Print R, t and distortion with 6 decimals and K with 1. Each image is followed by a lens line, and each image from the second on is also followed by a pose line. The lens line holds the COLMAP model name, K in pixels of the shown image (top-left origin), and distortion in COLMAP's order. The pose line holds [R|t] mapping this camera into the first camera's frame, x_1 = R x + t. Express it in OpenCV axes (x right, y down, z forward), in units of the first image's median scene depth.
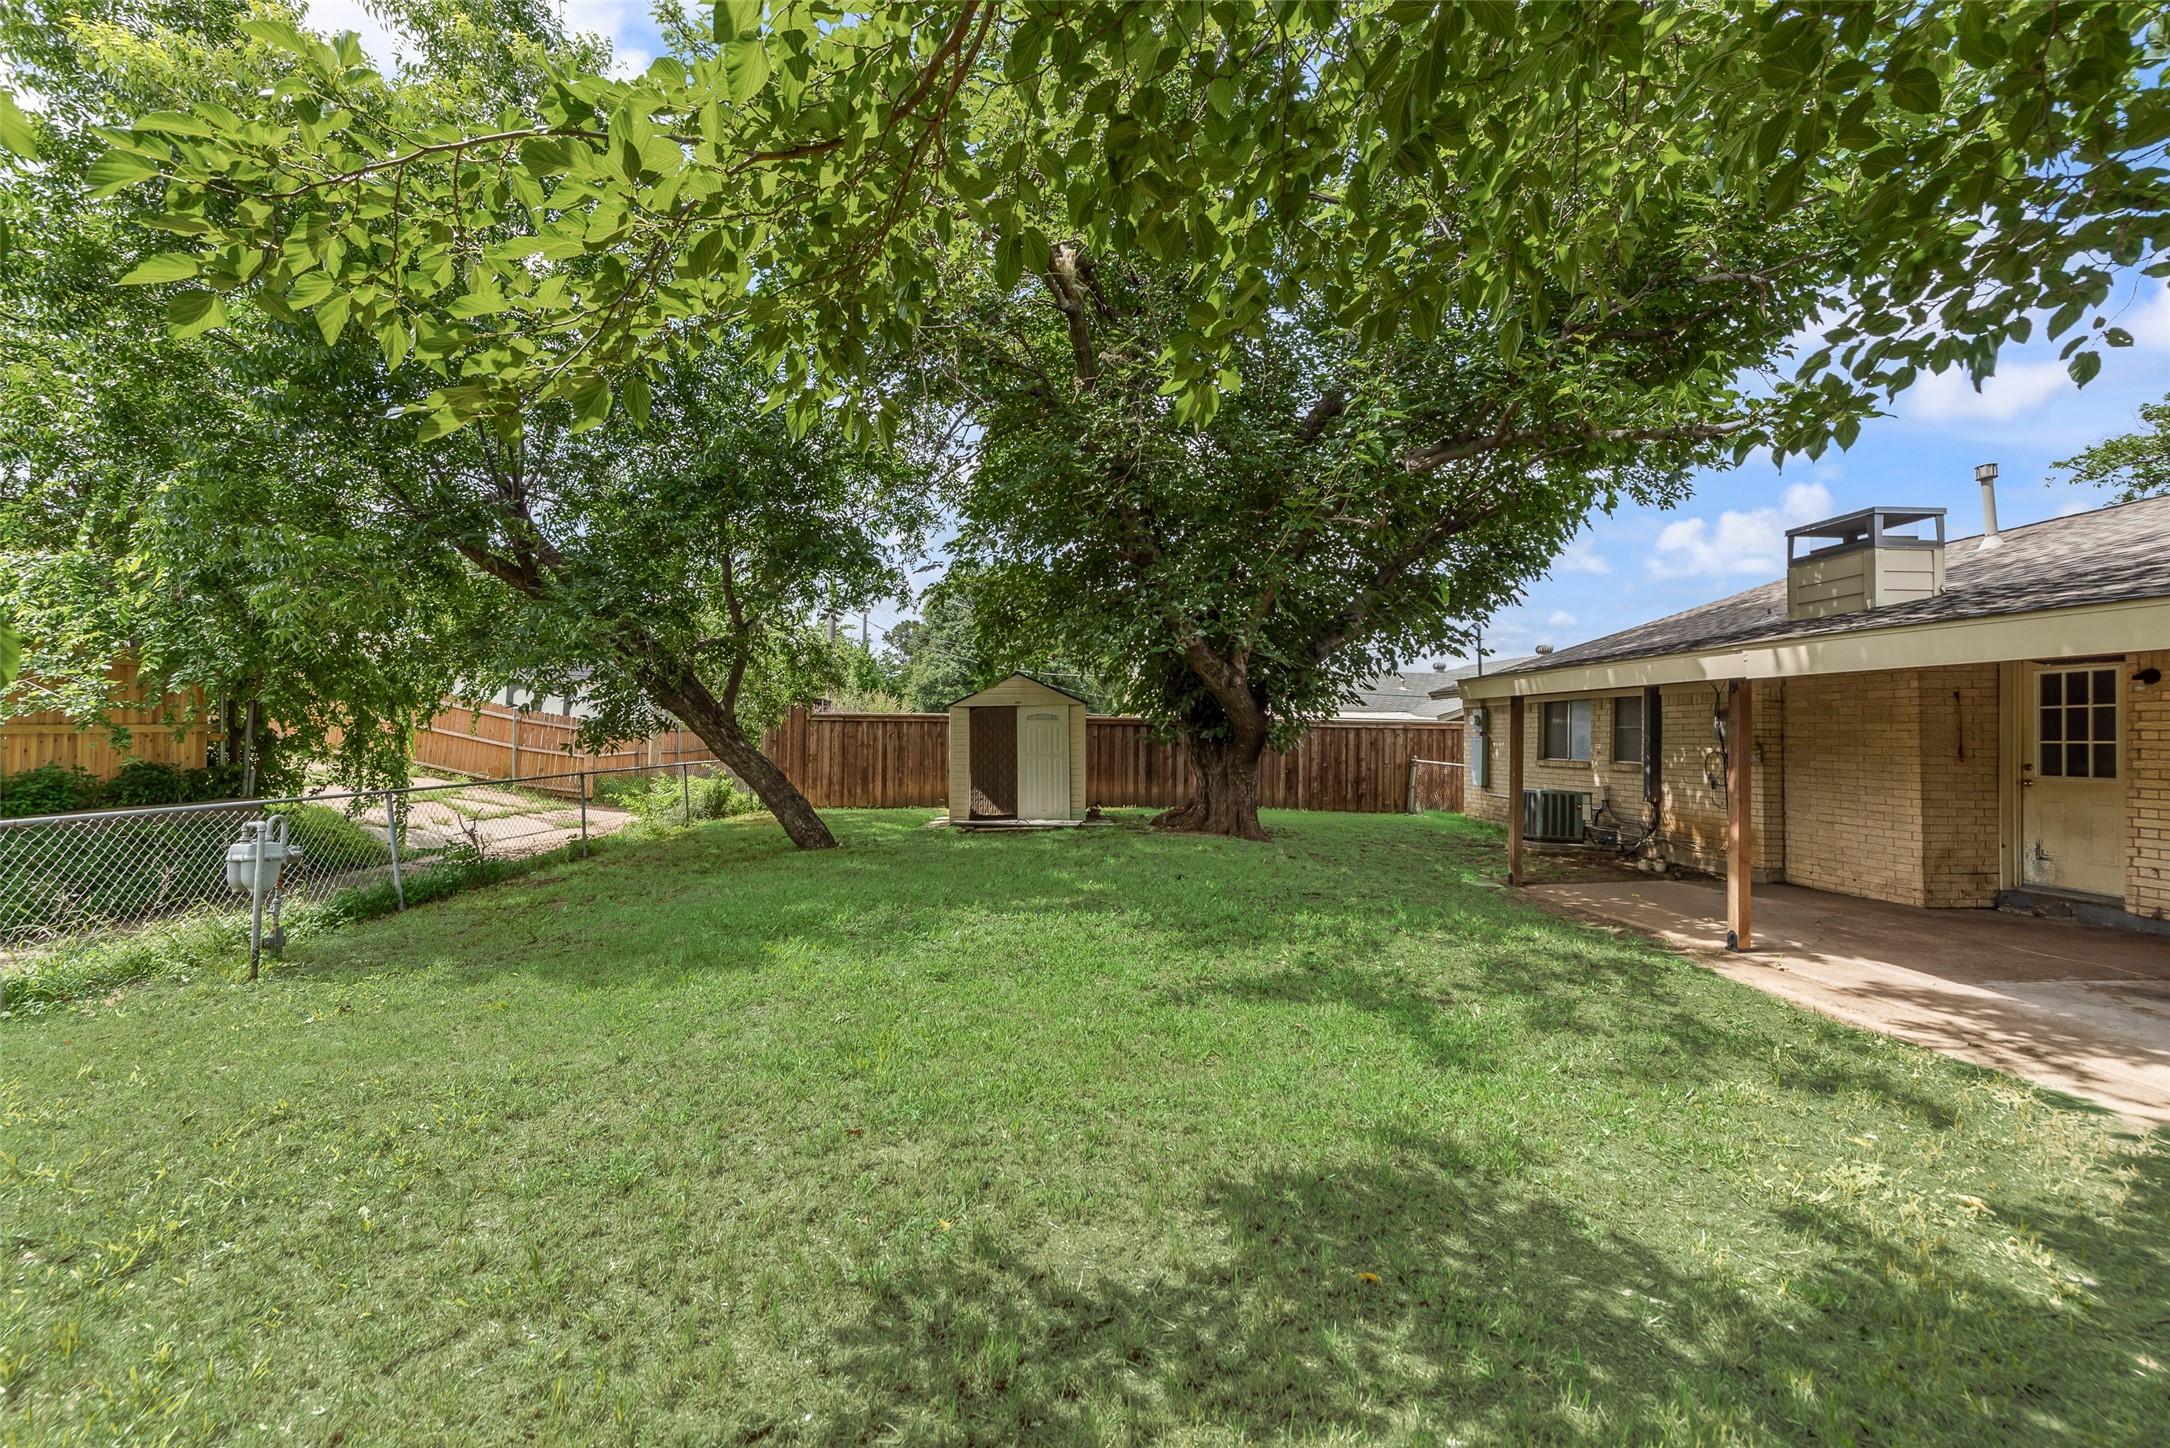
lens RADIAL K [[848.7, 0, 1079.5], [0, 848.7, 727.8], [0, 0, 1]] dist [0.002775, -0.000290]
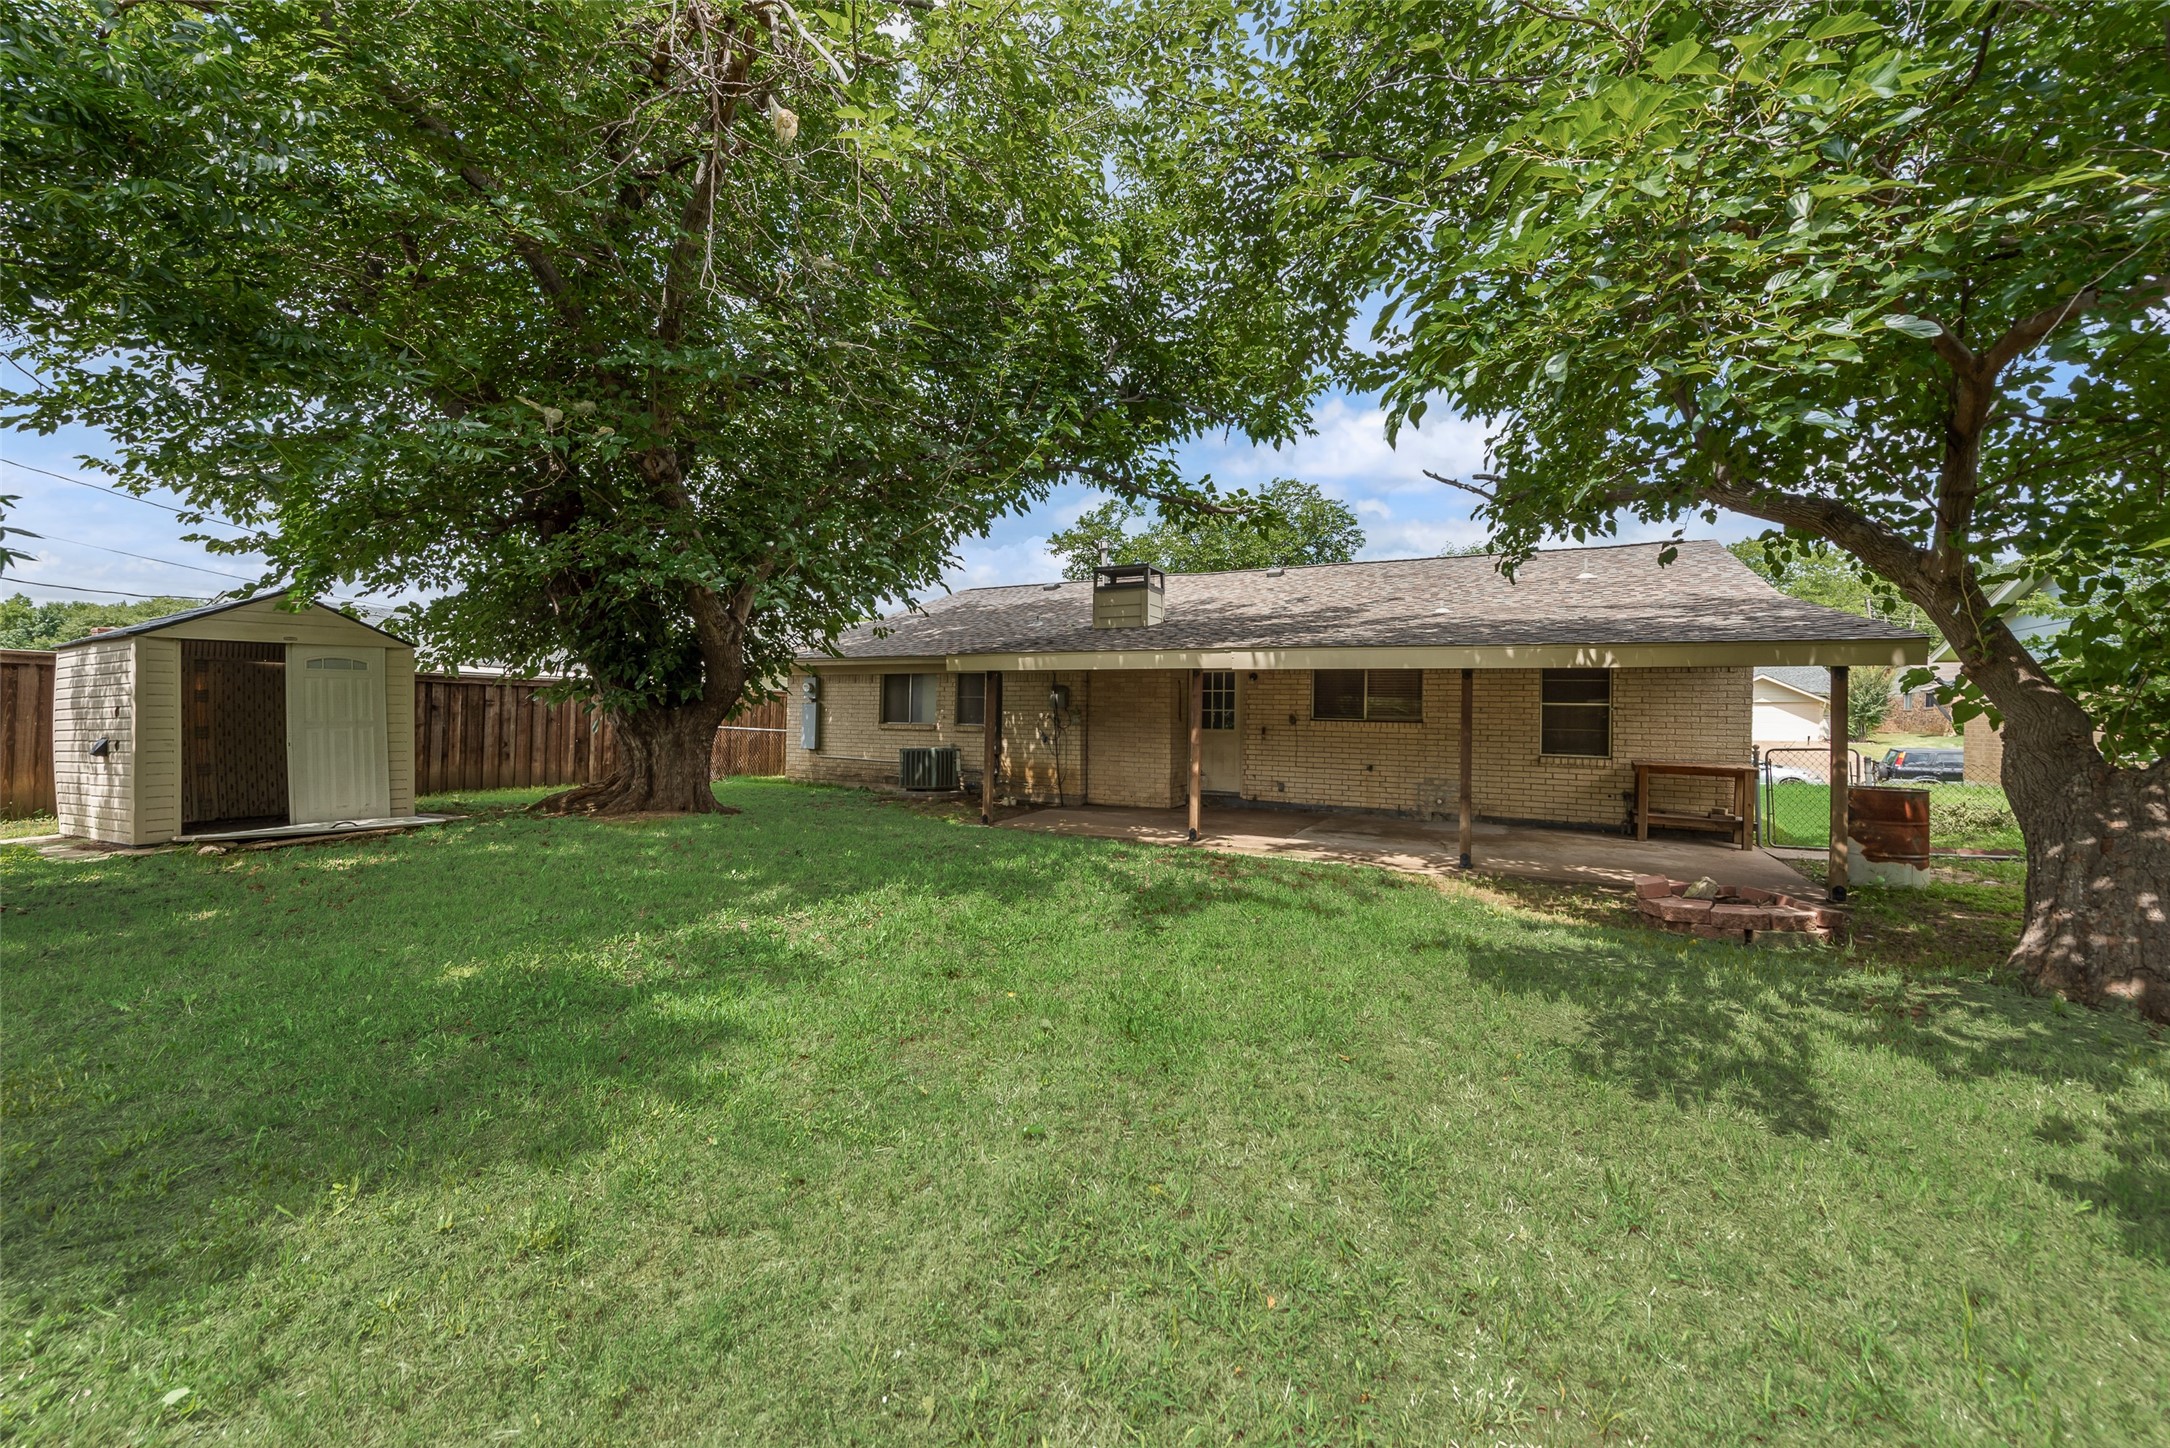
lens RADIAL K [[848.7, 0, 1079.5], [0, 848.7, 727.8], [0, 0, 1]] dist [0.002775, -0.000290]
pose [[0.514949, -0.010963, 0.857151, -0.409869], [-0.020784, 0.999465, 0.025270, 0.010289], [-0.856969, -0.030828, 0.514445, 0.222149]]
